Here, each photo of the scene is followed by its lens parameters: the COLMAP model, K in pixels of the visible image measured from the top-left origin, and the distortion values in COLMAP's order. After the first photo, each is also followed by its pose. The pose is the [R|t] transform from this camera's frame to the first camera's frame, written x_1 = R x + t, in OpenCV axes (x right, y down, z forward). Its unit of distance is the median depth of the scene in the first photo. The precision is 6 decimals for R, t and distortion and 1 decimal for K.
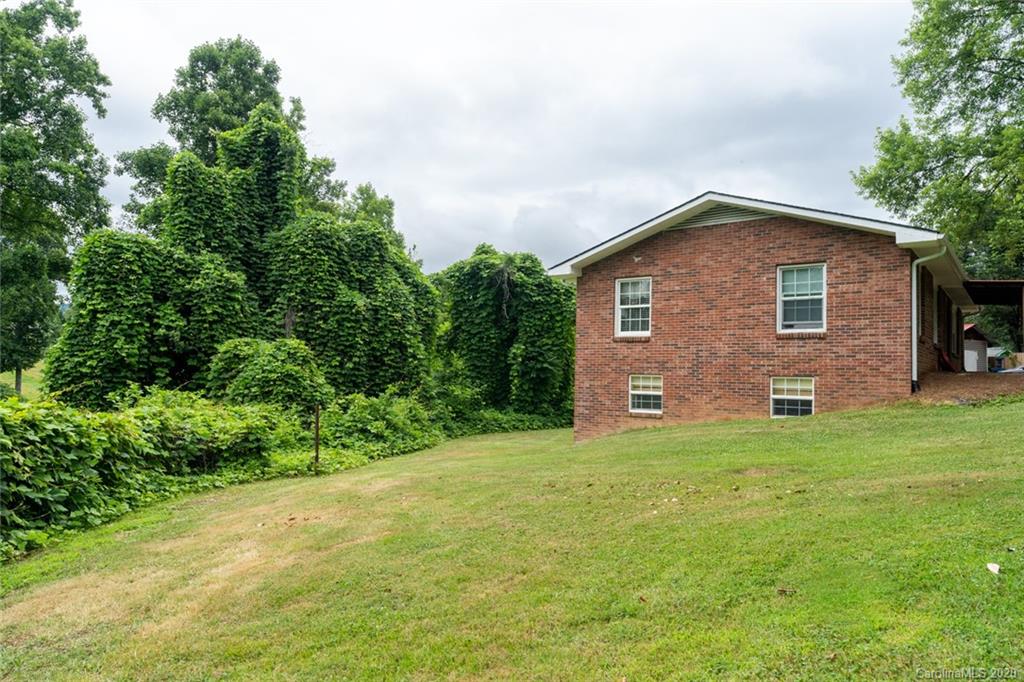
lens RADIAL K [[701.6, 0, 512.0], [0, 701.6, 341.0], [0, 0, 1]] dist [-0.001234, -0.000245]
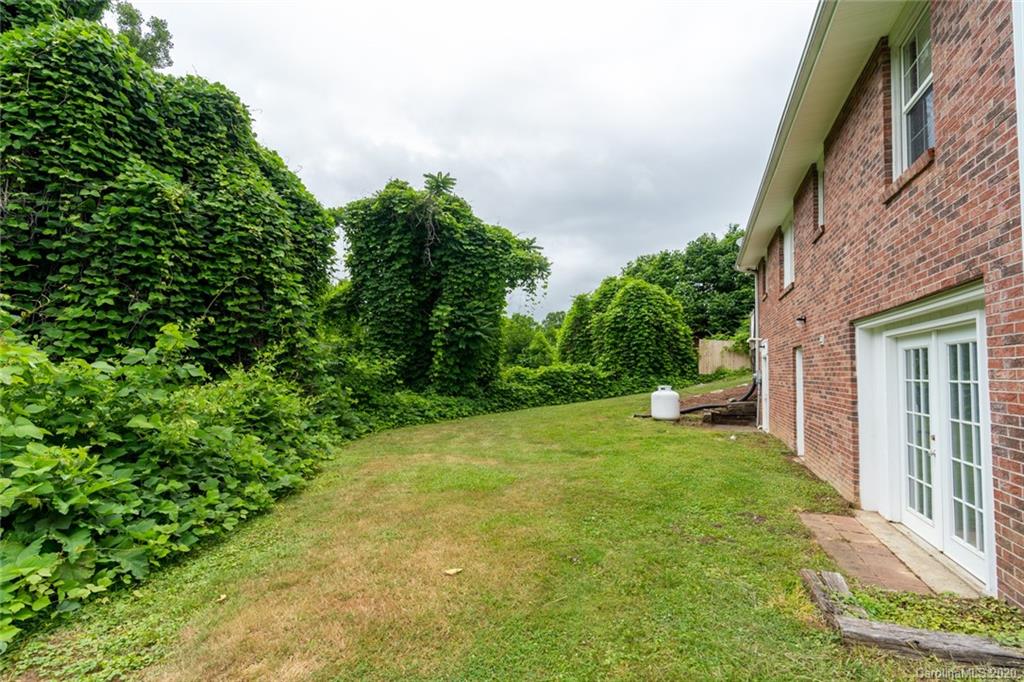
lens RADIAL K [[471.1, 0, 512.0], [0, 471.1, 341.0], [0, 0, 1]] dist [-0.001034, 0.000229]
pose [[0.969013, 0.015923, 0.246495, -0.049680], [-0.015025, 0.999872, -0.005525, 0.050126], [-0.246551, 0.001650, 0.969128, 0.535173]]
